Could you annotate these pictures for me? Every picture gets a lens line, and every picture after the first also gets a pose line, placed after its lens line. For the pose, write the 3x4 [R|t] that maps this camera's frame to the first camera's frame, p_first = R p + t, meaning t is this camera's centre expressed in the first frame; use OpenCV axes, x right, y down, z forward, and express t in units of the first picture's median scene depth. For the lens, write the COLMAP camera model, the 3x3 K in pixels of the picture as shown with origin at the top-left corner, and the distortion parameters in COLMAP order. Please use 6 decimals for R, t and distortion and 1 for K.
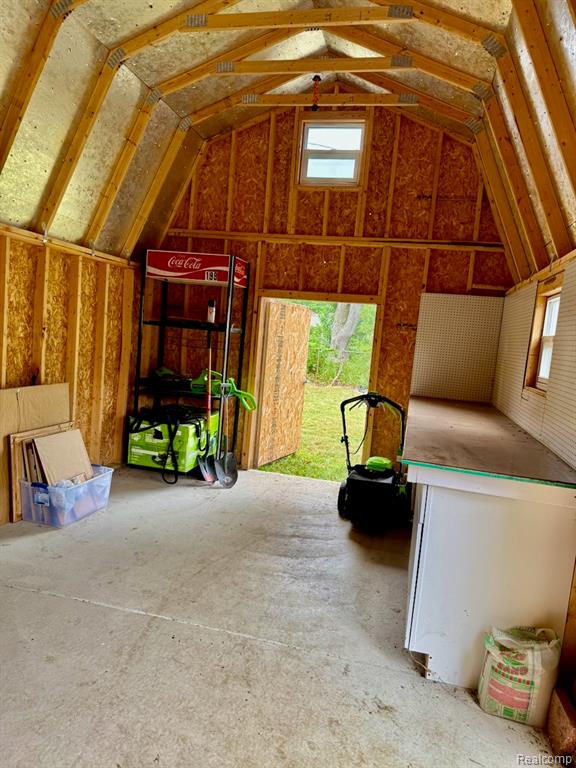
lens RADIAL K [[544.3, 0, 302.2], [0, 544.3, 382.7], [0, 0, 1]] dist [0.071990, -0.077307]
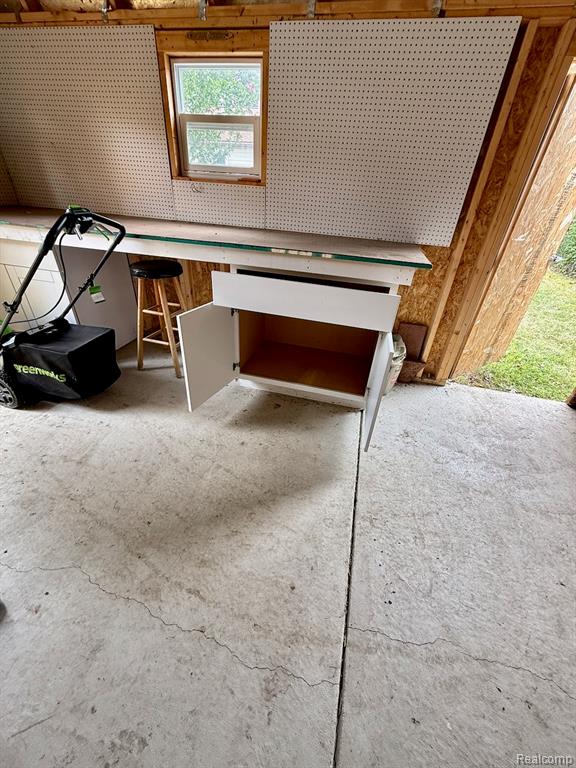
lens RADIAL K [[304.9, 0, 288.0], [0, 304.9, 384.0], [0, 0, 1]] dist [-0.001734, 0.000065]
pose [[0.039956, -0.601885, 0.797582, -0.345281], [0.036691, 0.798565, 0.600789, -0.027371], [-0.998528, 0.005259, 0.053991, 0.983650]]
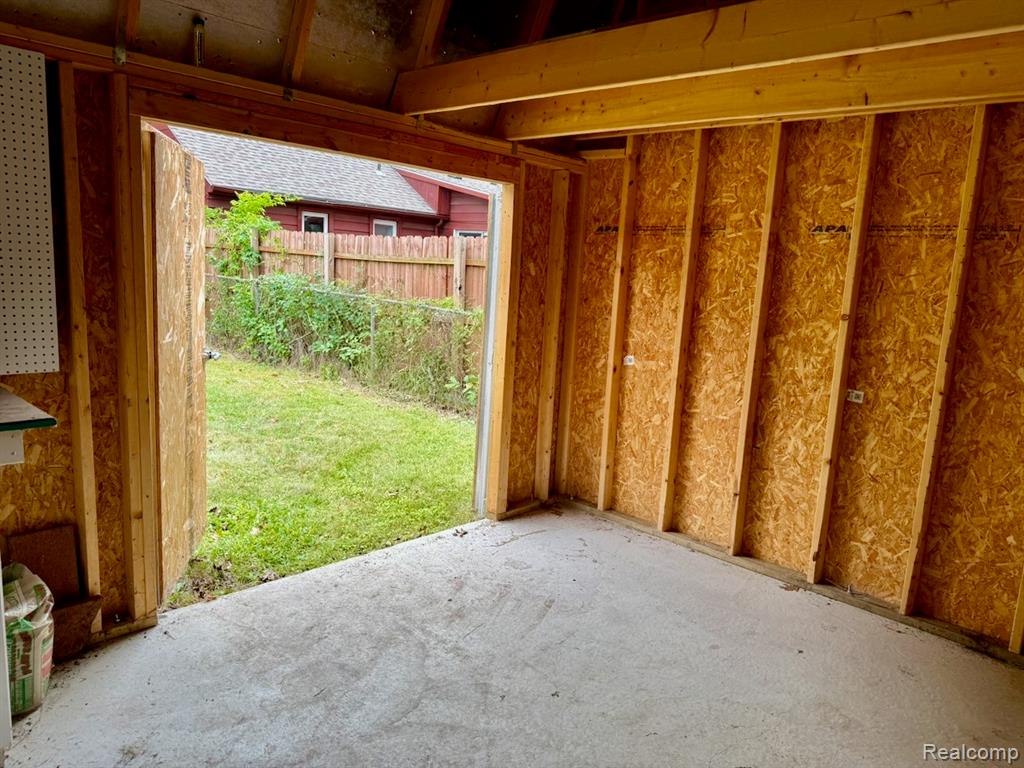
lens RADIAL K [[725.7, 0, 510.3], [0, 725.7, 381.6], [0, 0, 1]] dist [0.071990, -0.077307]
pose [[-0.842683, -0.205675, 0.497577, -0.463508], [-0.071597, 0.958760, 0.275052, -0.105150], [-0.533628, 0.196156, -0.822657, 1.078978]]
